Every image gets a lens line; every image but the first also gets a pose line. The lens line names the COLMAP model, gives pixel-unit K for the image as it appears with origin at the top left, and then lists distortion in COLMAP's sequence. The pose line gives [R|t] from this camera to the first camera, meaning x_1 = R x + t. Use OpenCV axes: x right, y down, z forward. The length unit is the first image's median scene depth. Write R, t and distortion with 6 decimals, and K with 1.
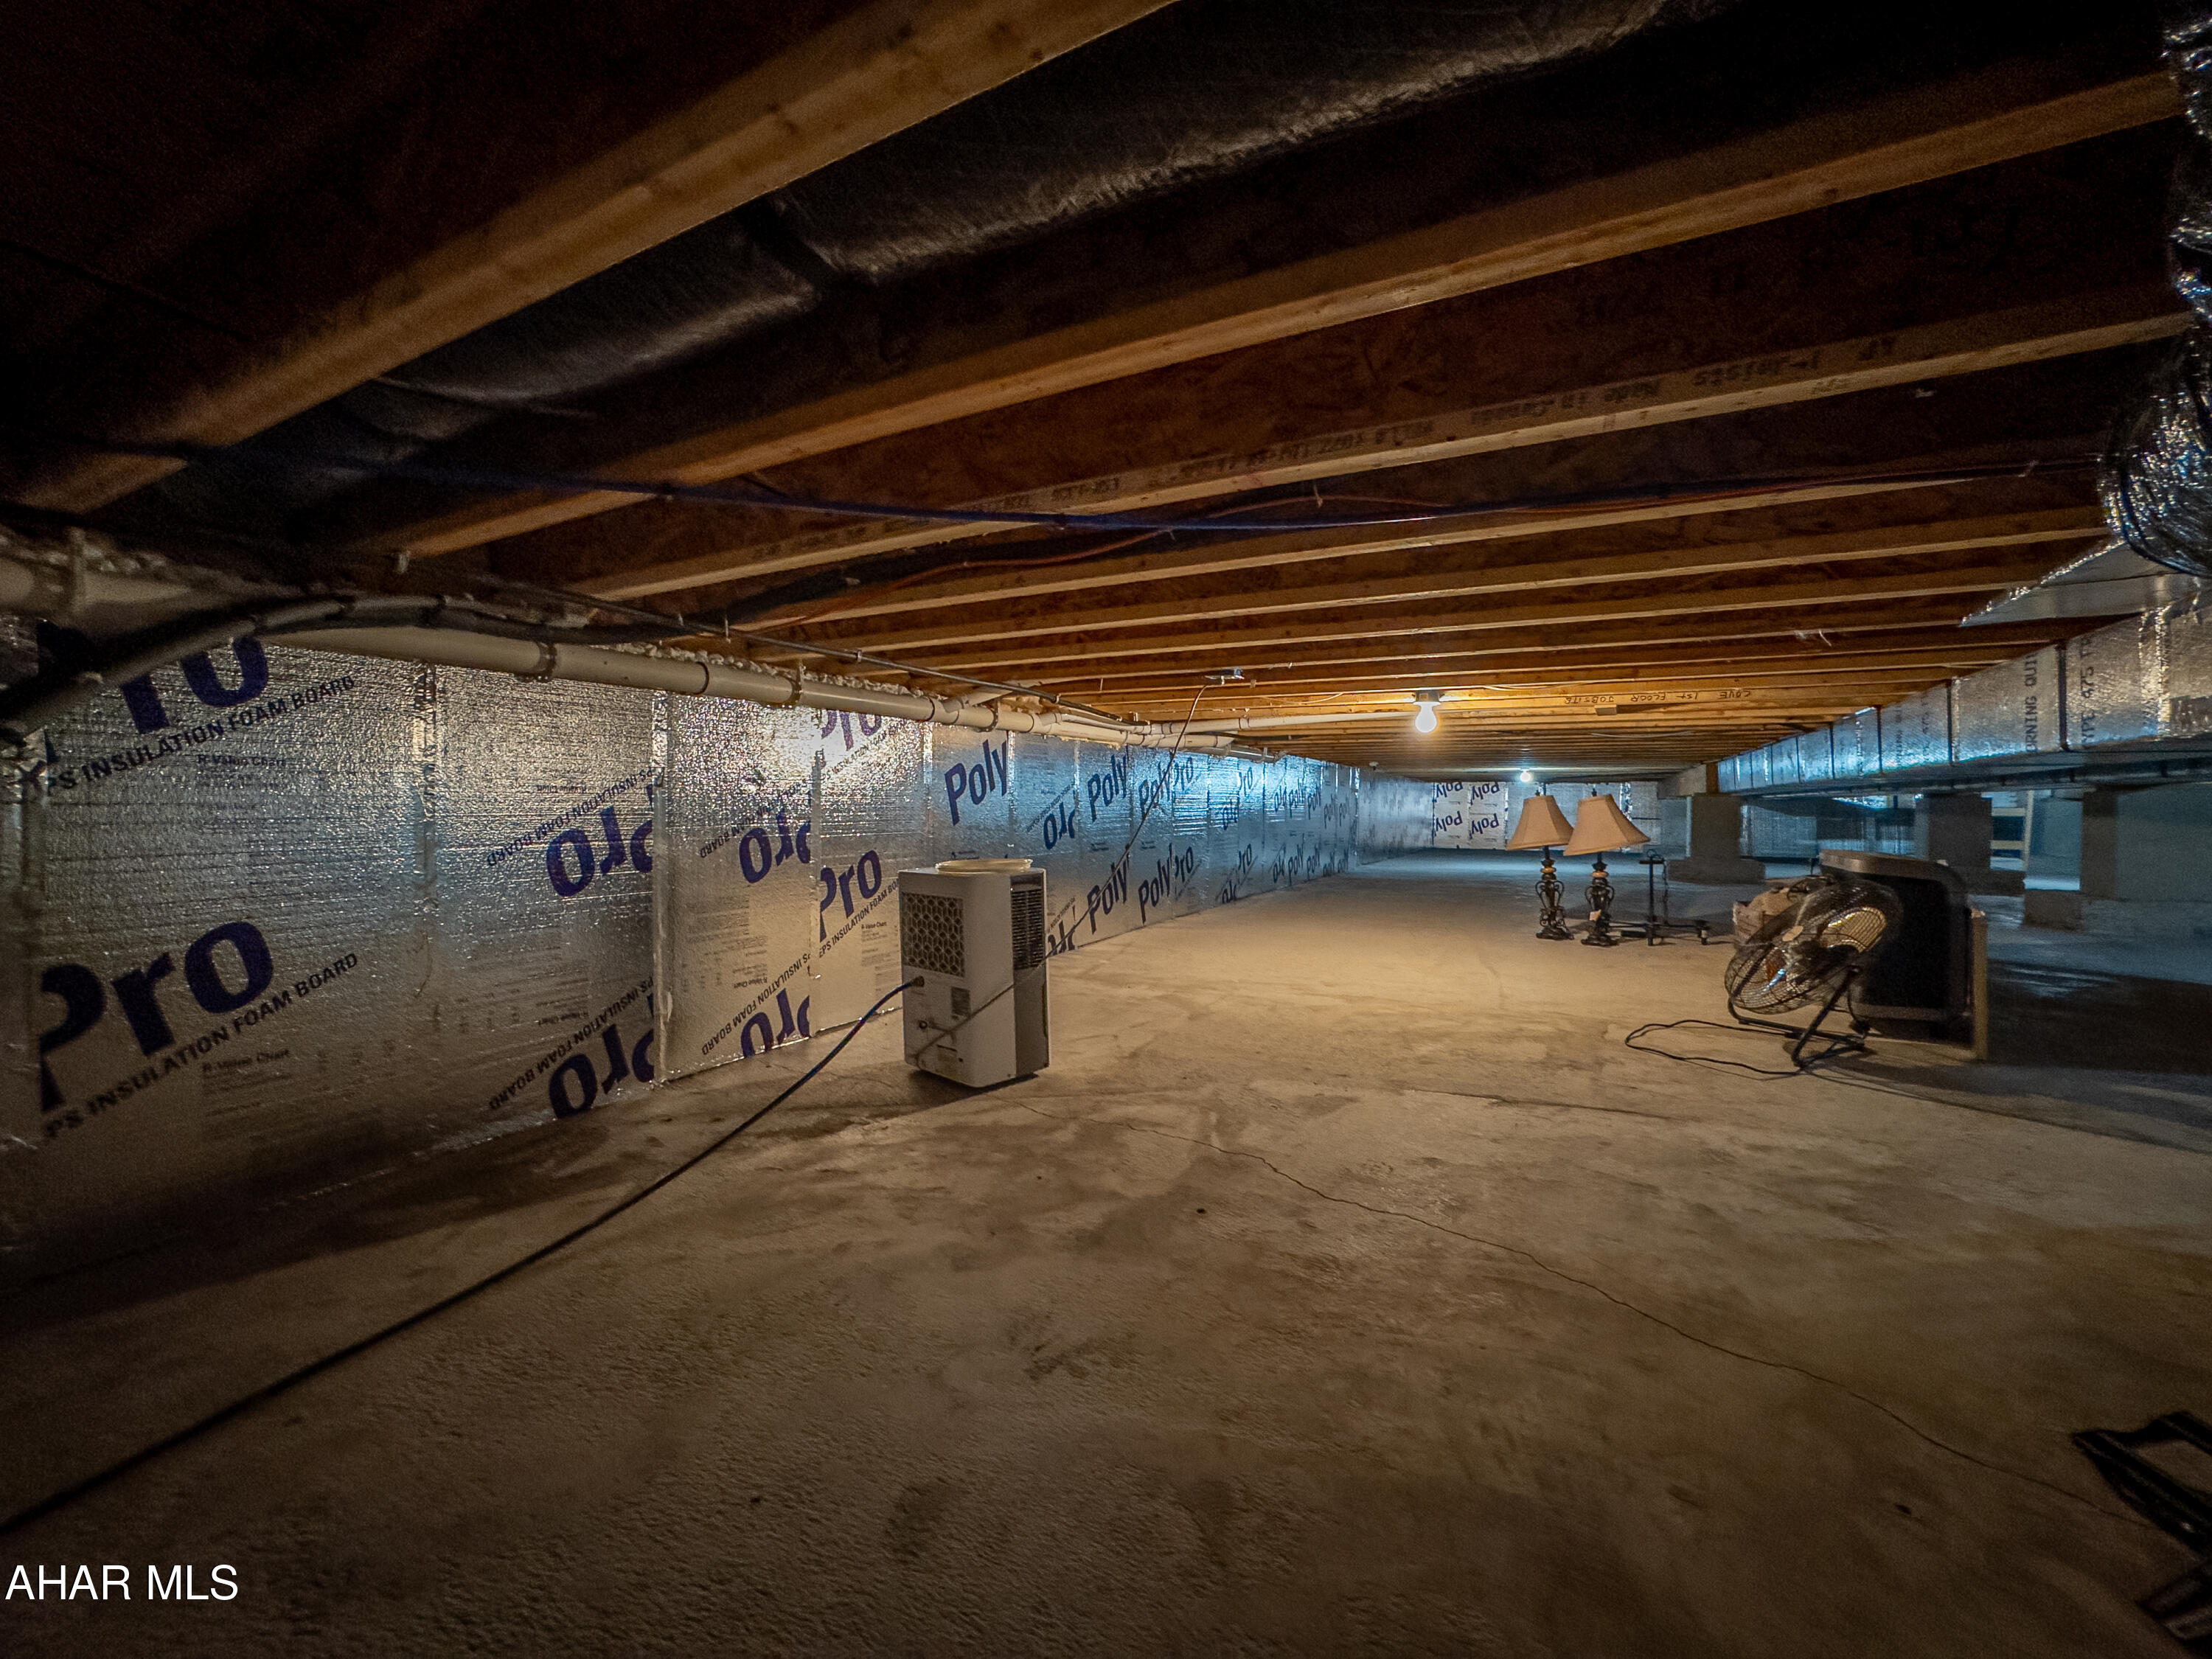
lens RADIAL K [[889.3, 0, 1105.9], [0, 889.3, 823.6], [0, 0, 1]] dist [-0.014637, 0.000857]
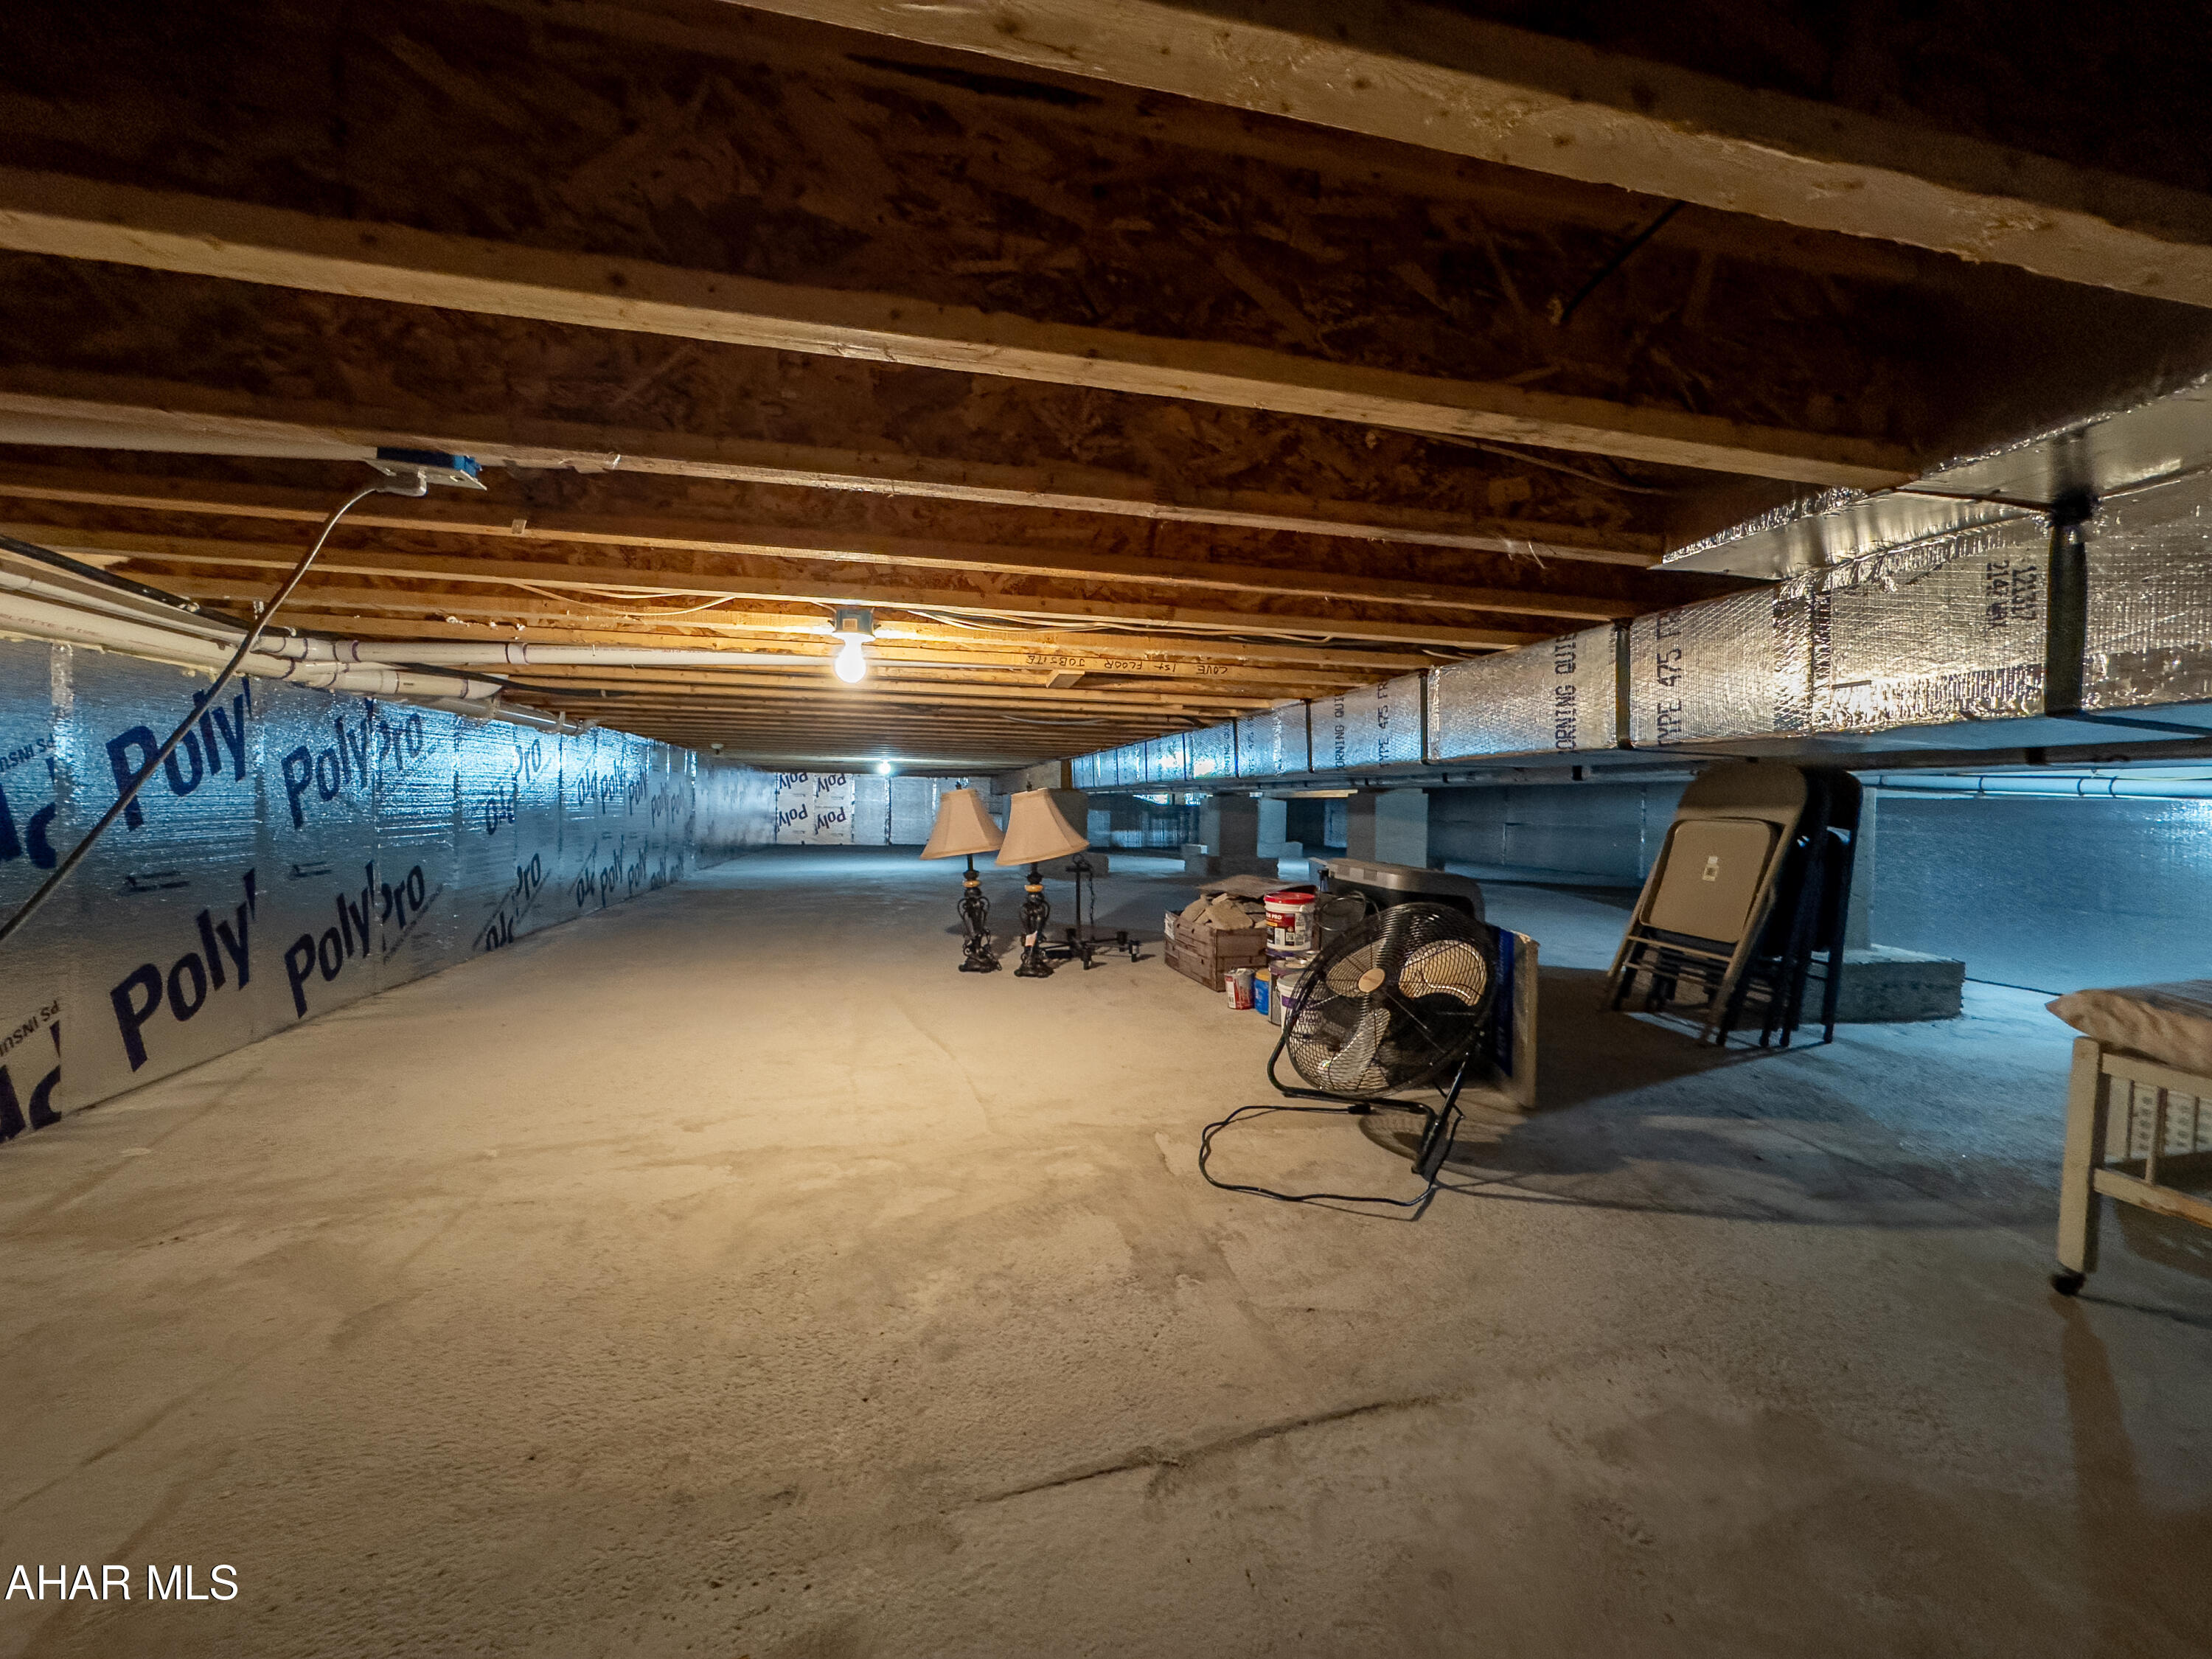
lens RADIAL K [[889.3, 0, 1107.1], [0, 889.3, 827.6], [0, 0, 1]] dist [-0.014637, 0.000857]
pose [[0.748087, -0.011702, 0.663497, 0.055204], [0.002308, 0.999884, 0.015032, -0.007758], [-0.663596, -0.009714, 0.748028, 0.285110]]
